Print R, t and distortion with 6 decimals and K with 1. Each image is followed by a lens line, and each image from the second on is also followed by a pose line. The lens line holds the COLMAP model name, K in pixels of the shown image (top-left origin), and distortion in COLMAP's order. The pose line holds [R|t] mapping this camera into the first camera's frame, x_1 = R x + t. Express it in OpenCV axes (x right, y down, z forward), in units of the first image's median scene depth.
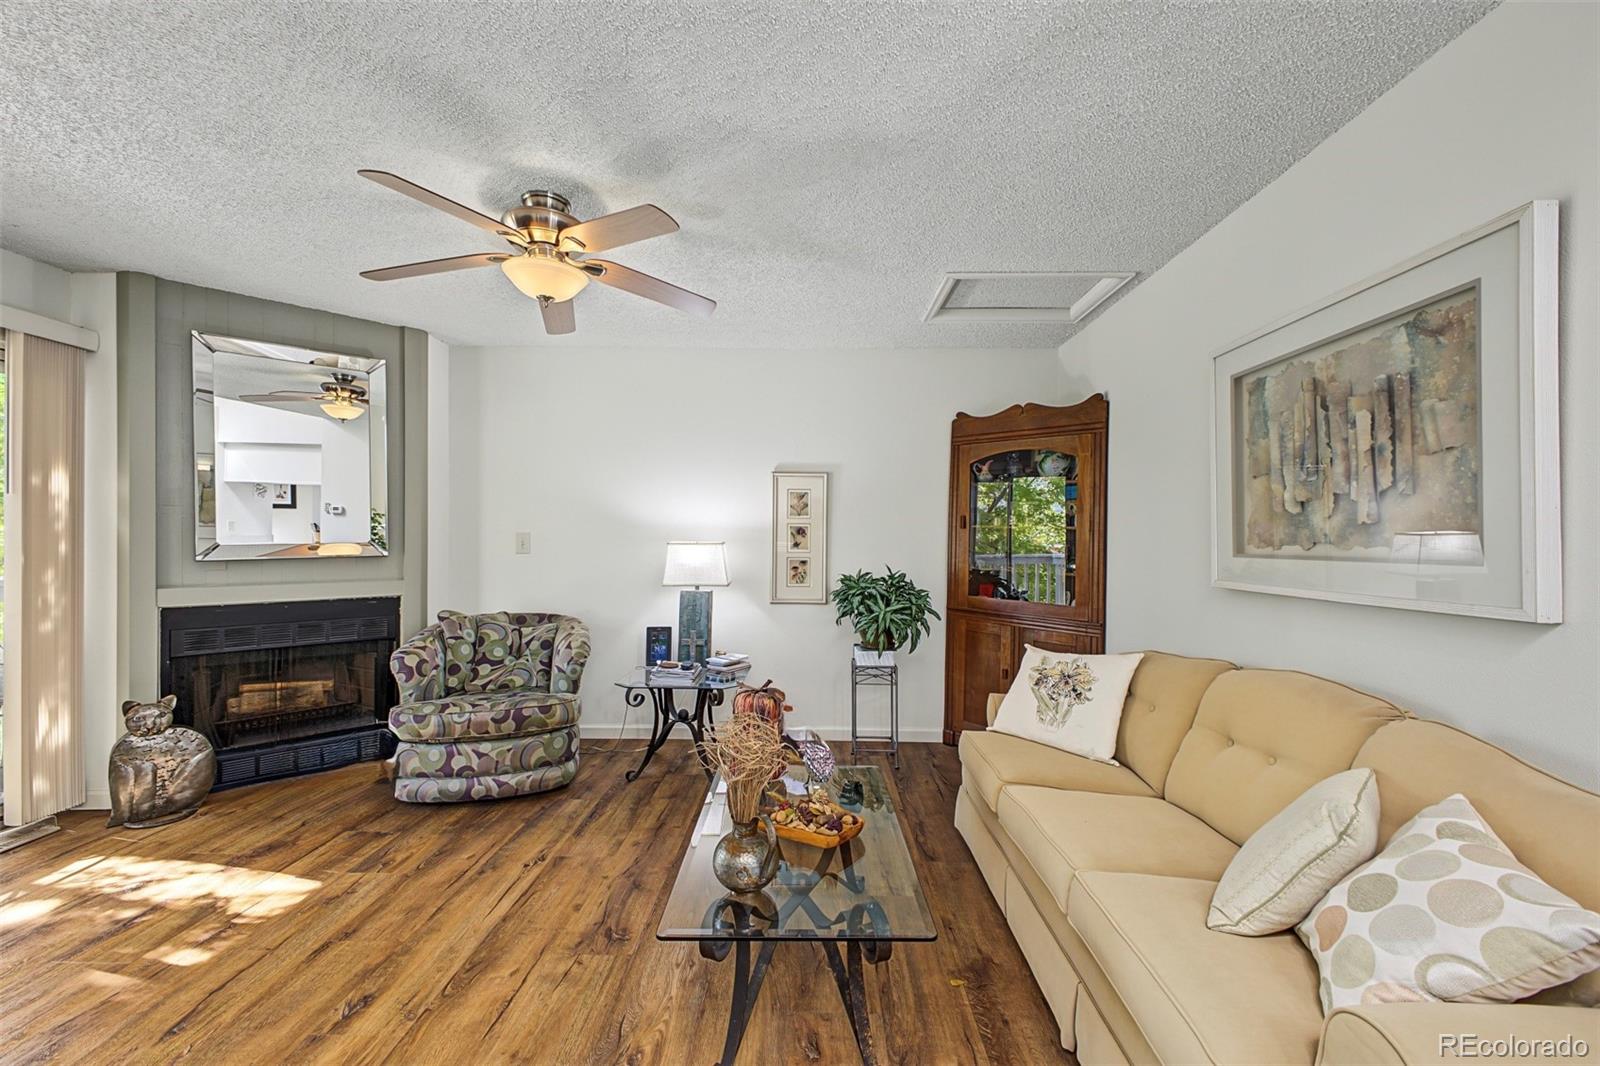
lens RADIAL K [[642.9, 0, 819.3], [0, 642.9, 545.0], [0, 0, 1]] dist [0.006799, -0.002712]
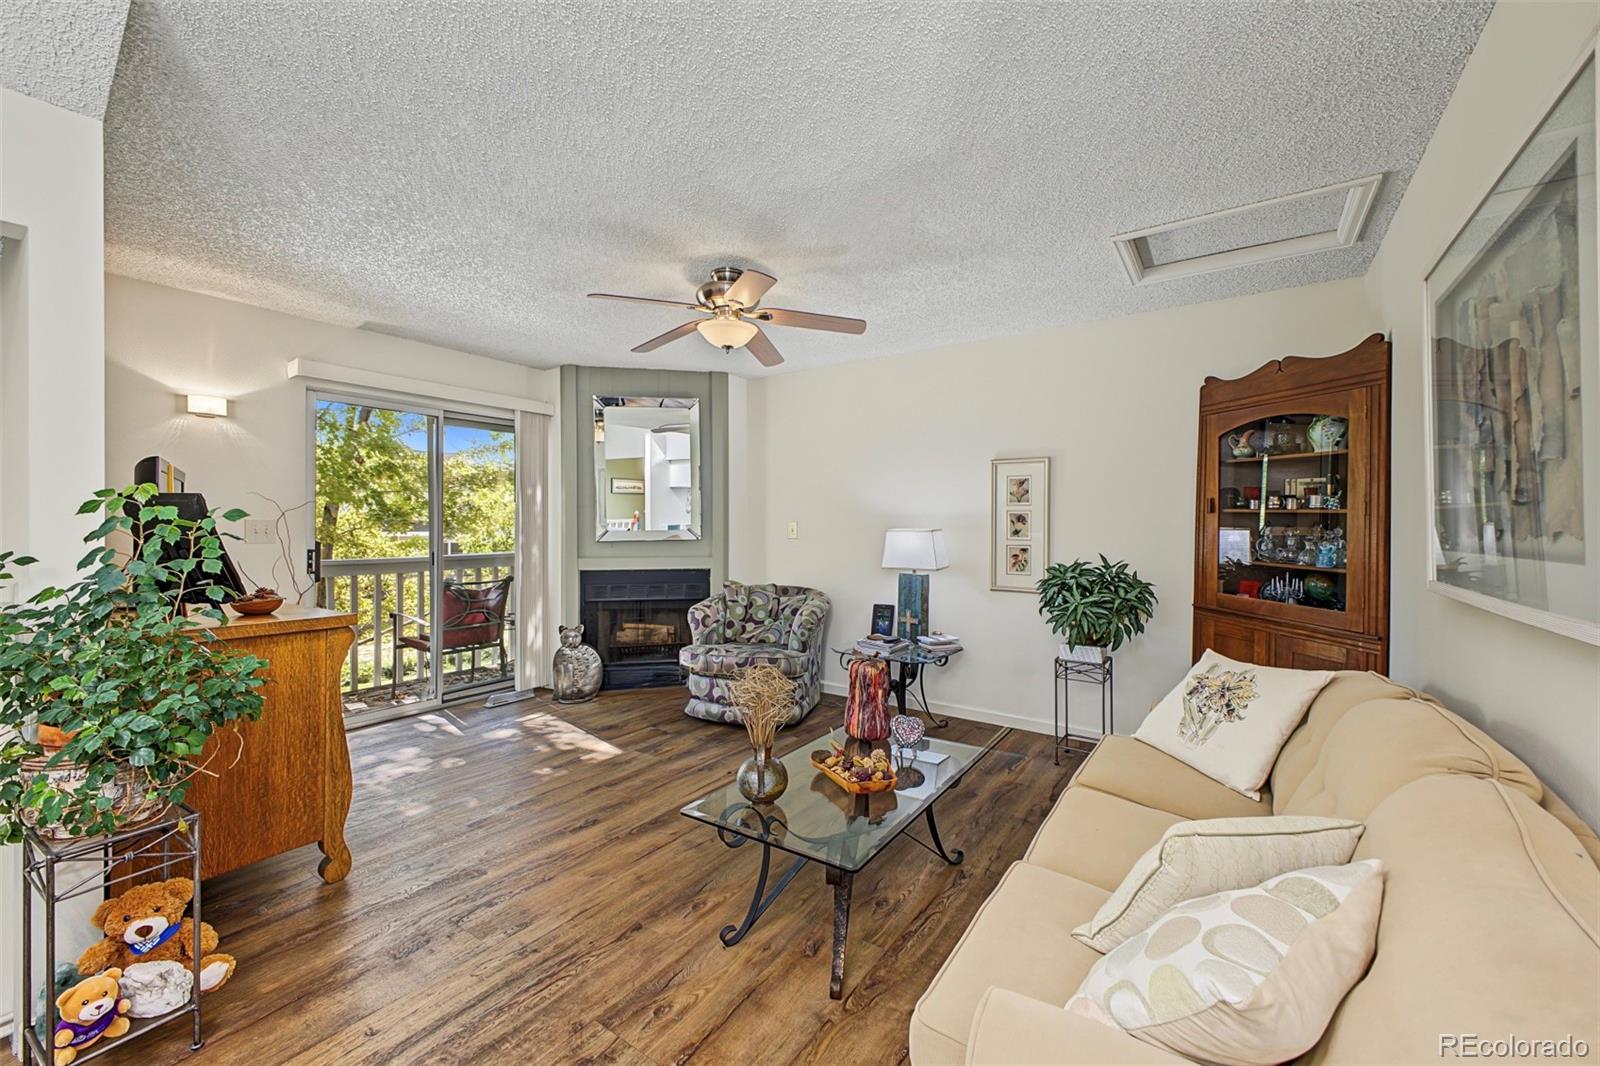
lens RADIAL K [[642.9, 0, 815.1], [0, 642.9, 529.9], [0, 0, 1]] dist [0.006799, -0.002712]
pose [[0.827514, 0.000708, -0.561445, 0.331259], [-0.002442, 0.999994, -0.002338, -0.000119], [0.561440, 0.003306, 0.827511, -0.000302]]
